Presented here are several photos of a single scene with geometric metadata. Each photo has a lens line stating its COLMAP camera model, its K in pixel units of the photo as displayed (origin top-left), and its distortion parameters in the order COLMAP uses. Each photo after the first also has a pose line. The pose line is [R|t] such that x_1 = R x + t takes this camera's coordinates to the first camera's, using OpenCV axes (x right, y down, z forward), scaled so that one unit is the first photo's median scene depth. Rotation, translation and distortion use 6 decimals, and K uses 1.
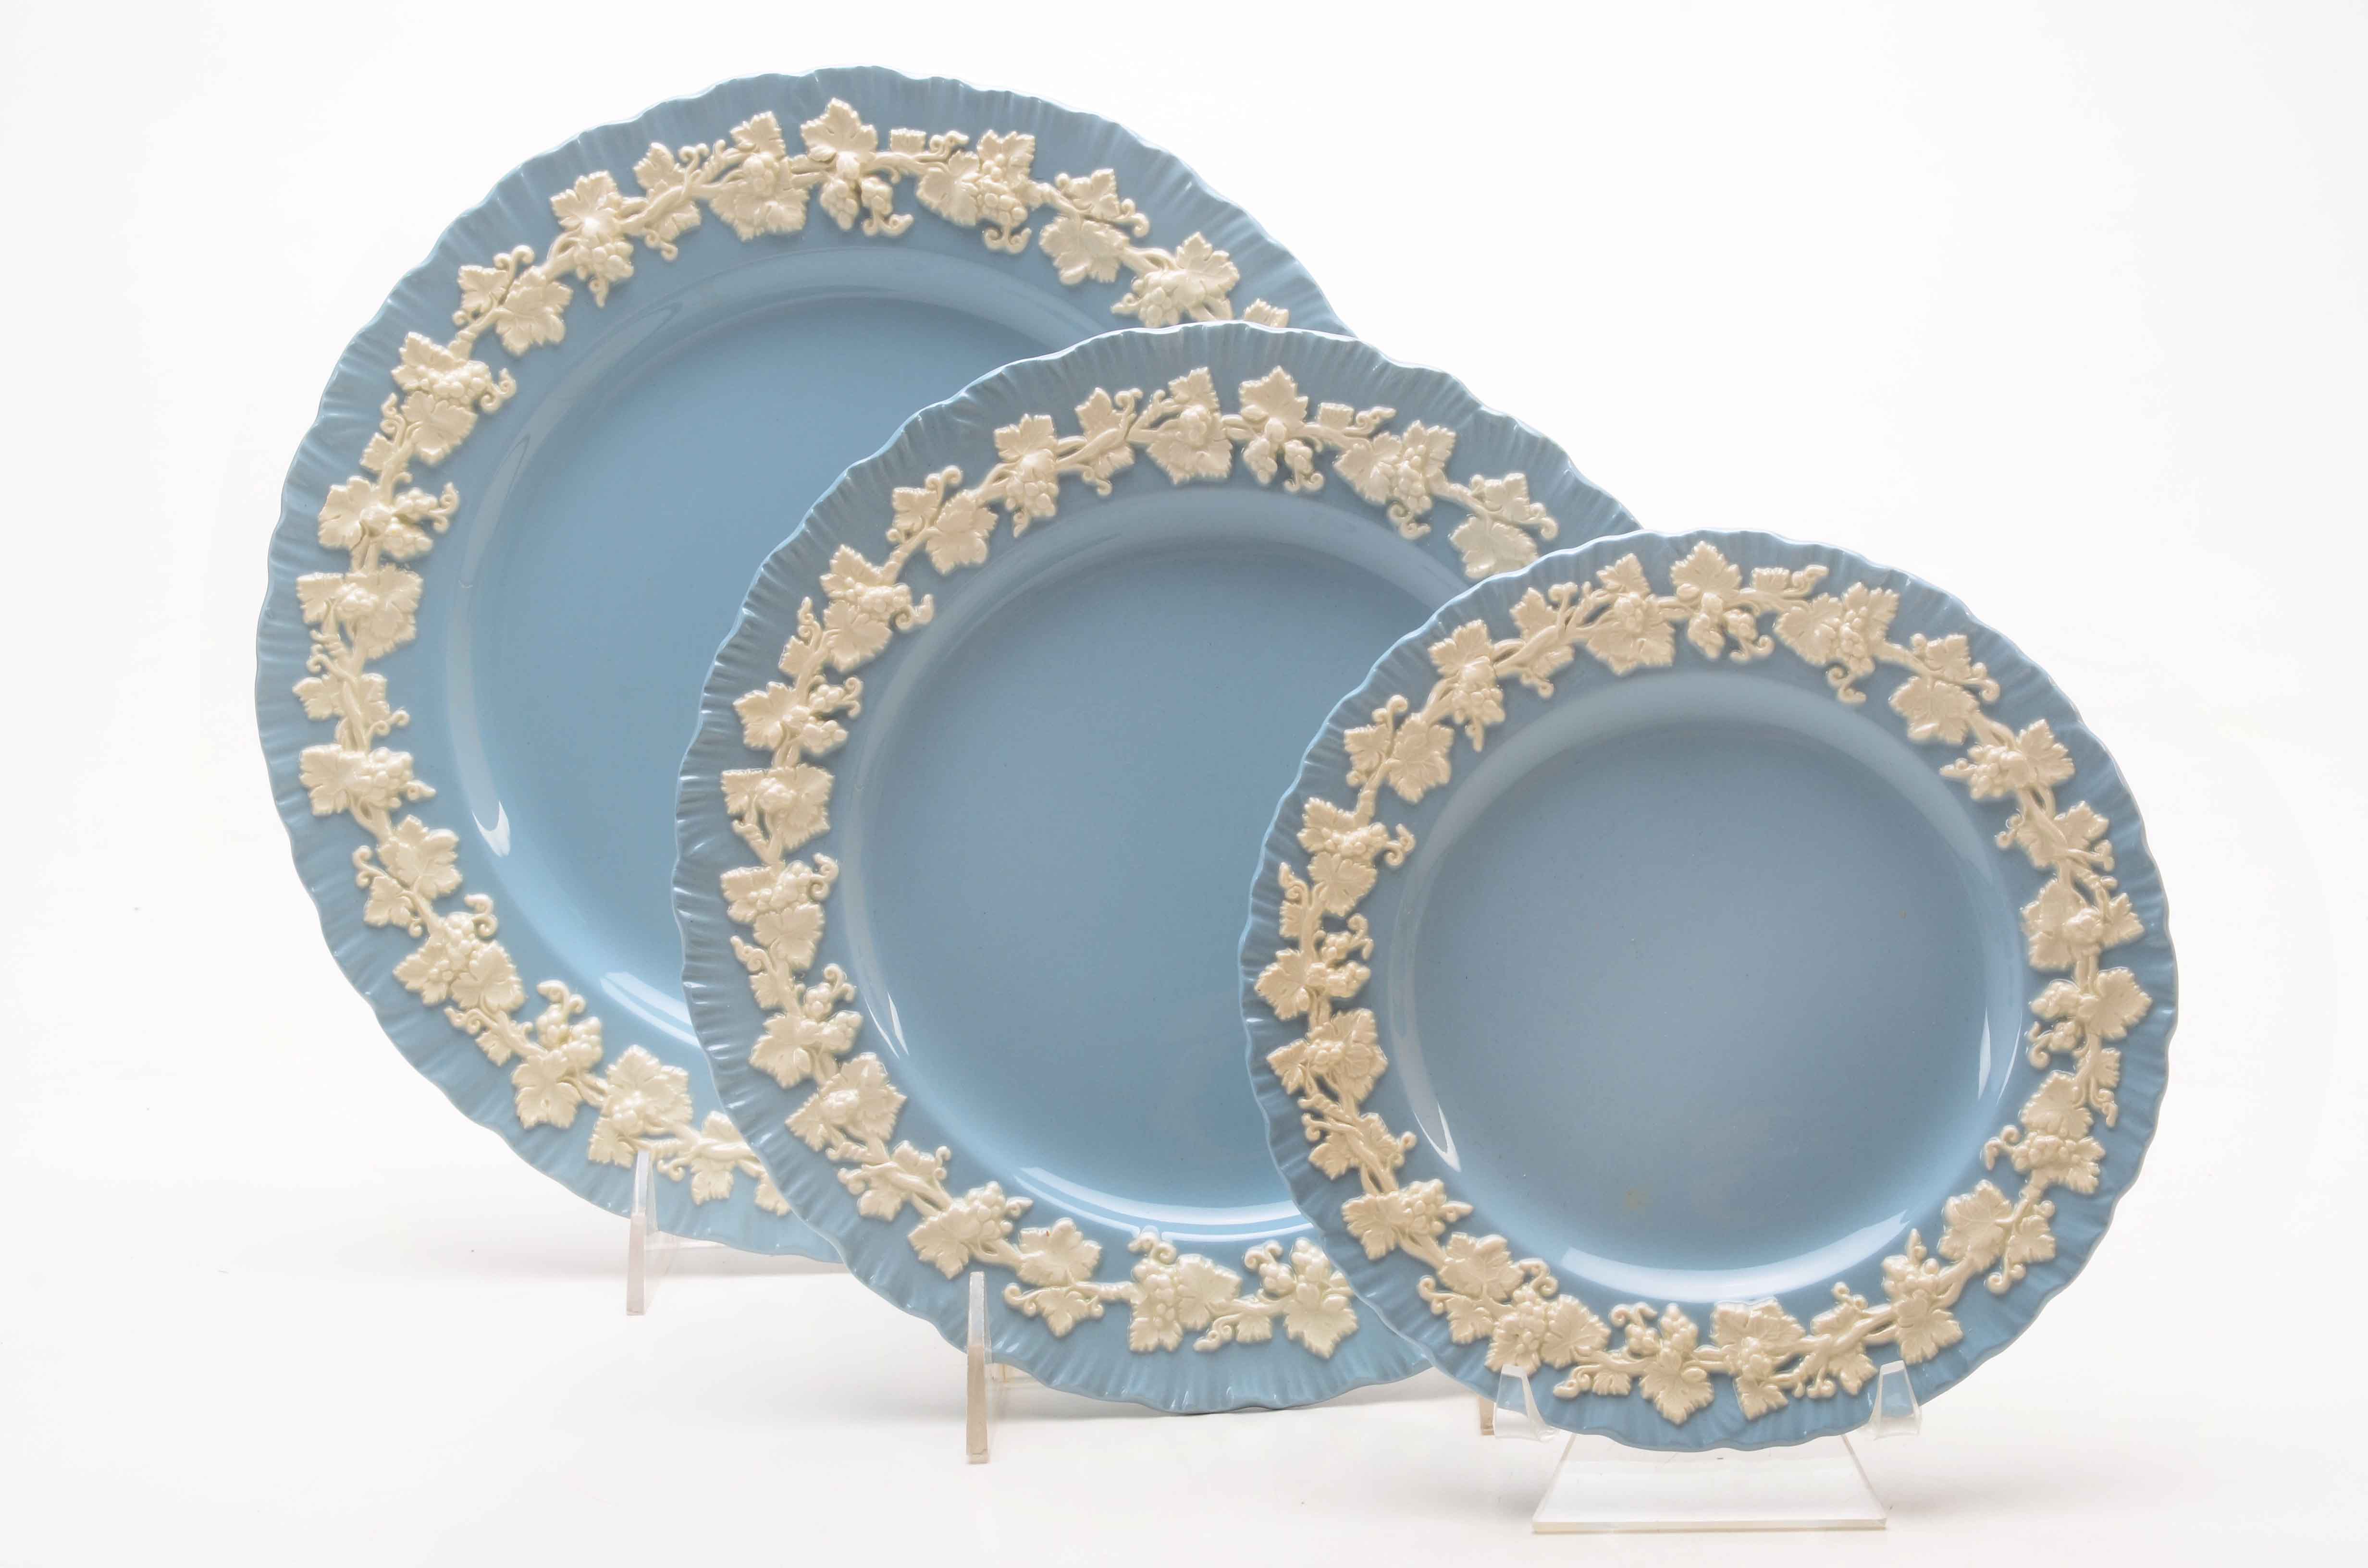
lens RADIAL K [[4625.0, 0, 1182.0], [0, 4625.0, 736.8], [0, 0, 1]] dist [-0.015290, 0.000000]
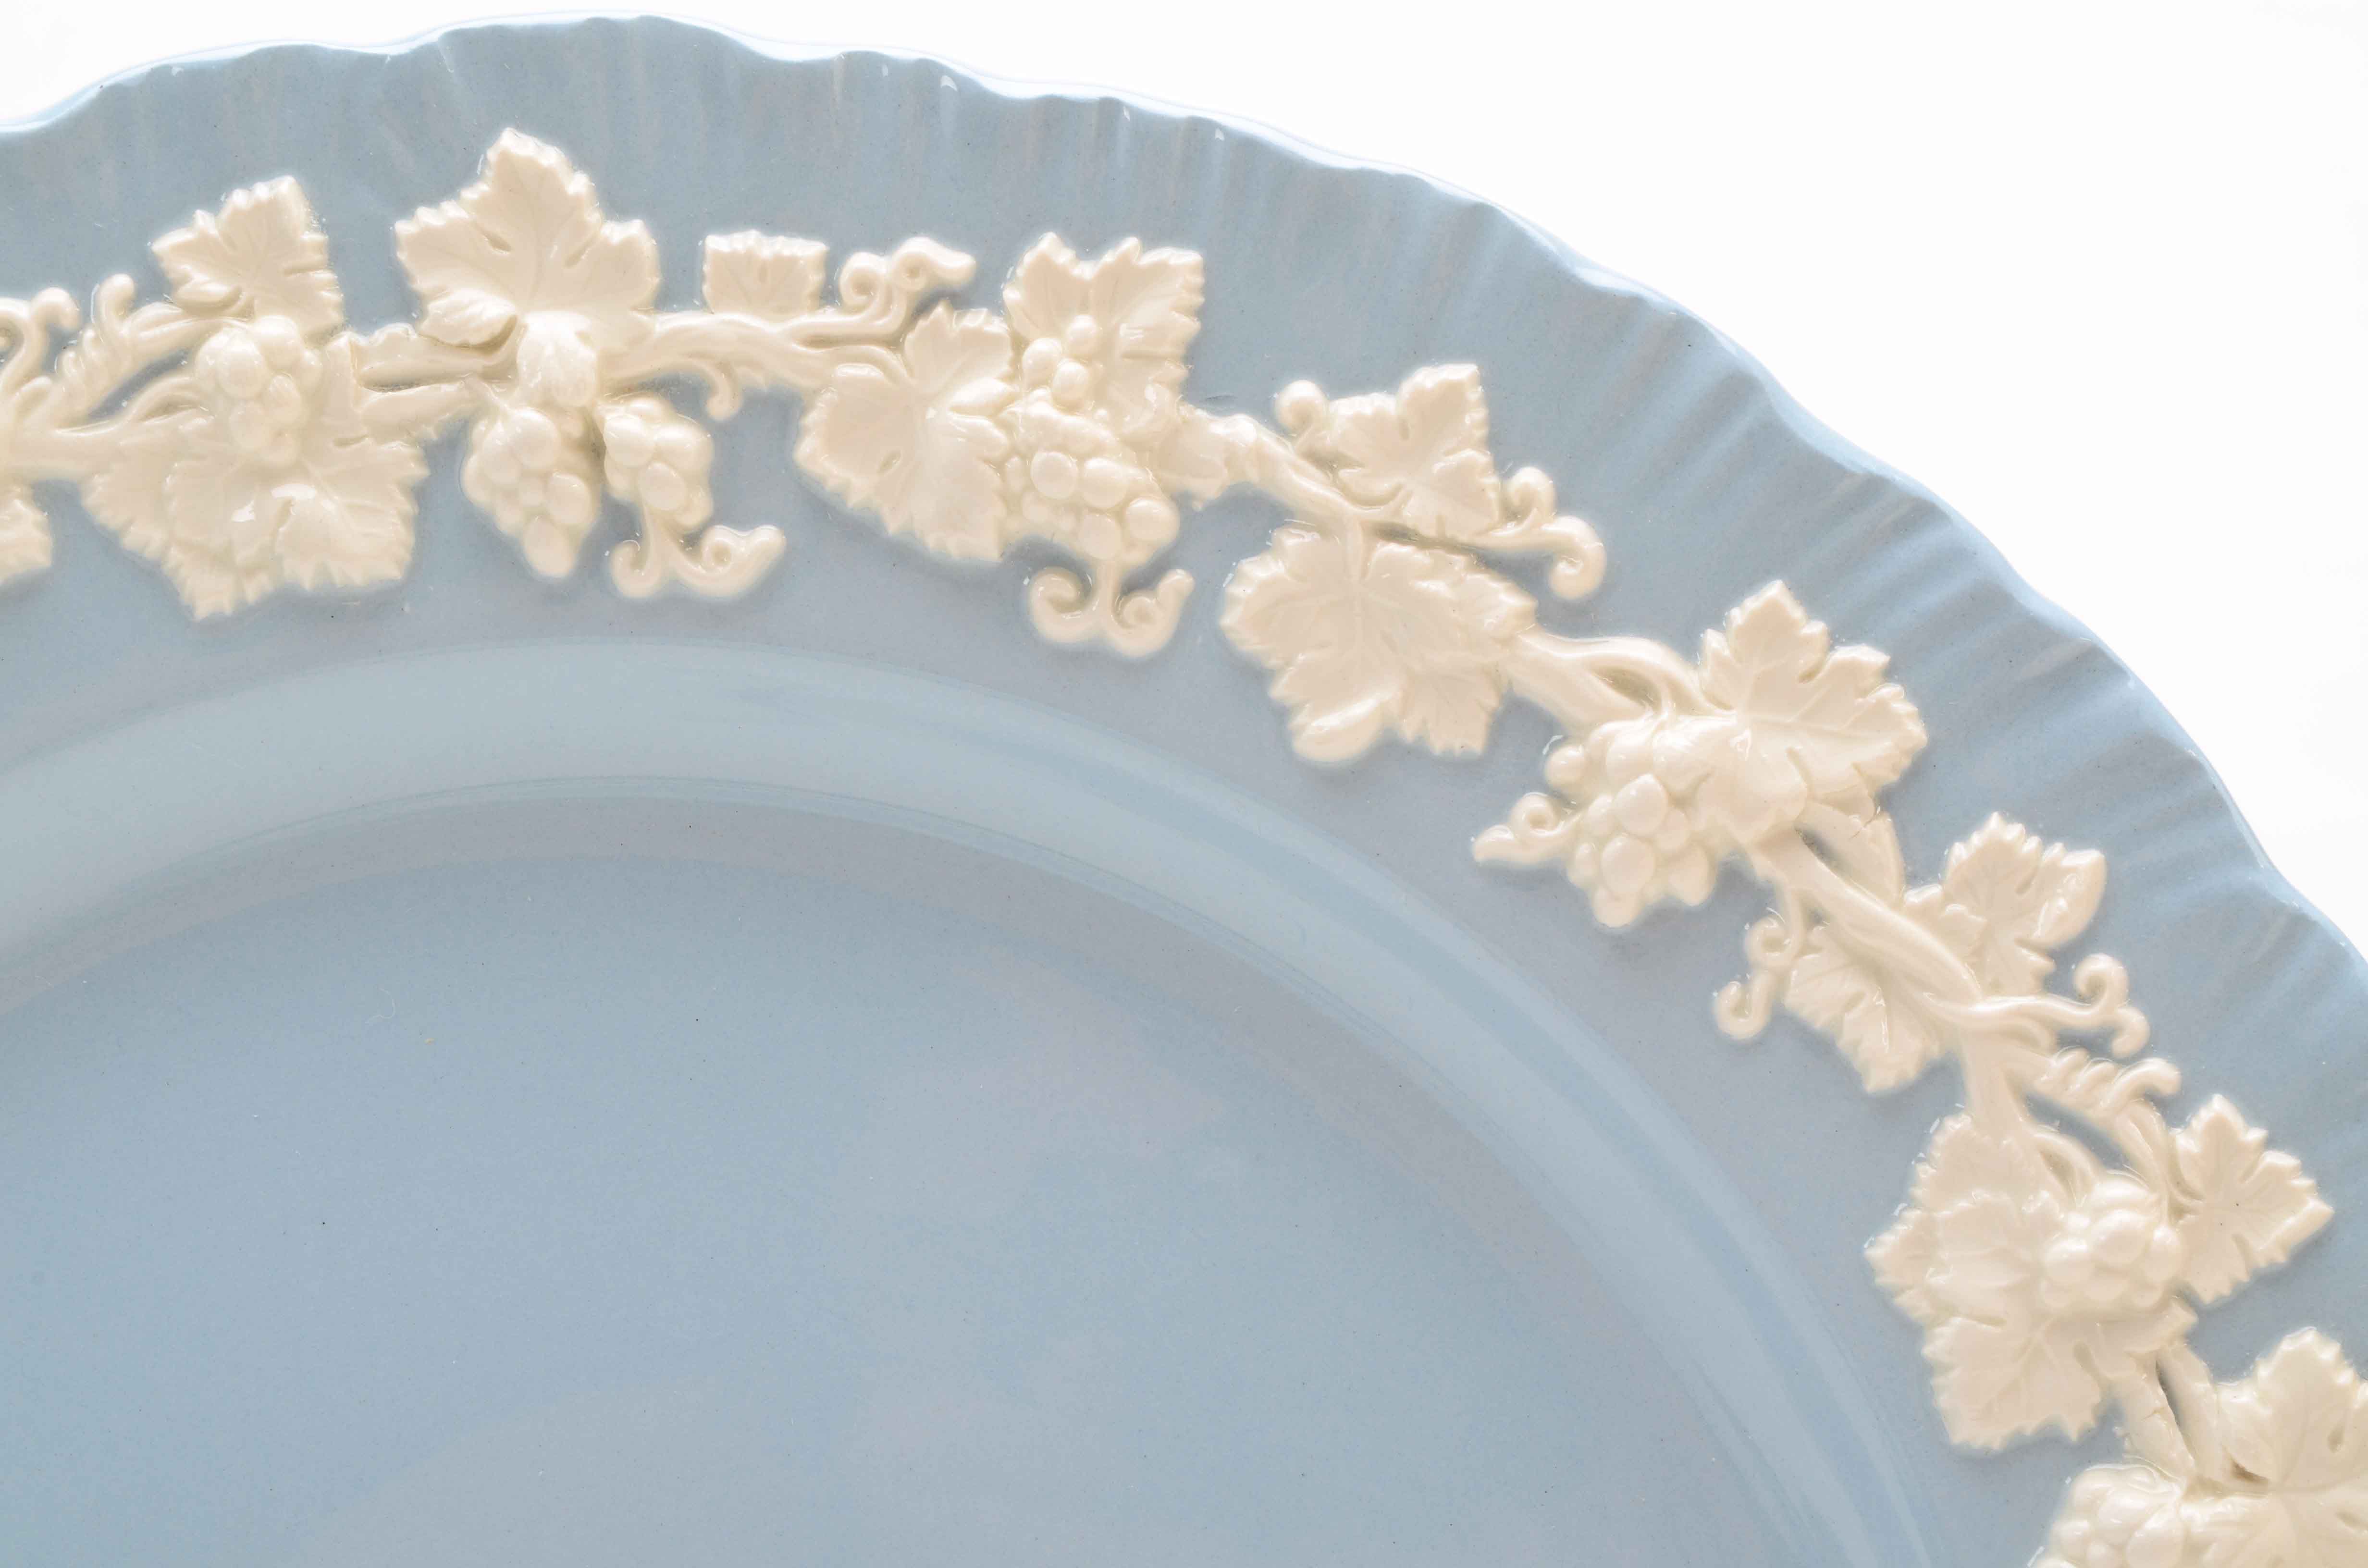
lens RADIAL K [[6560.4, 0, 1188.0], [0, 6560.4, 792.0], [0, 0, 1]] dist [0.106013, 0.000000]
pose [[0.999869, -0.007558, -0.014278, -0.027203], [0.006658, 0.998053, -0.062021, -0.070917], [0.014719, 0.061918, 0.997973, 0.592622]]
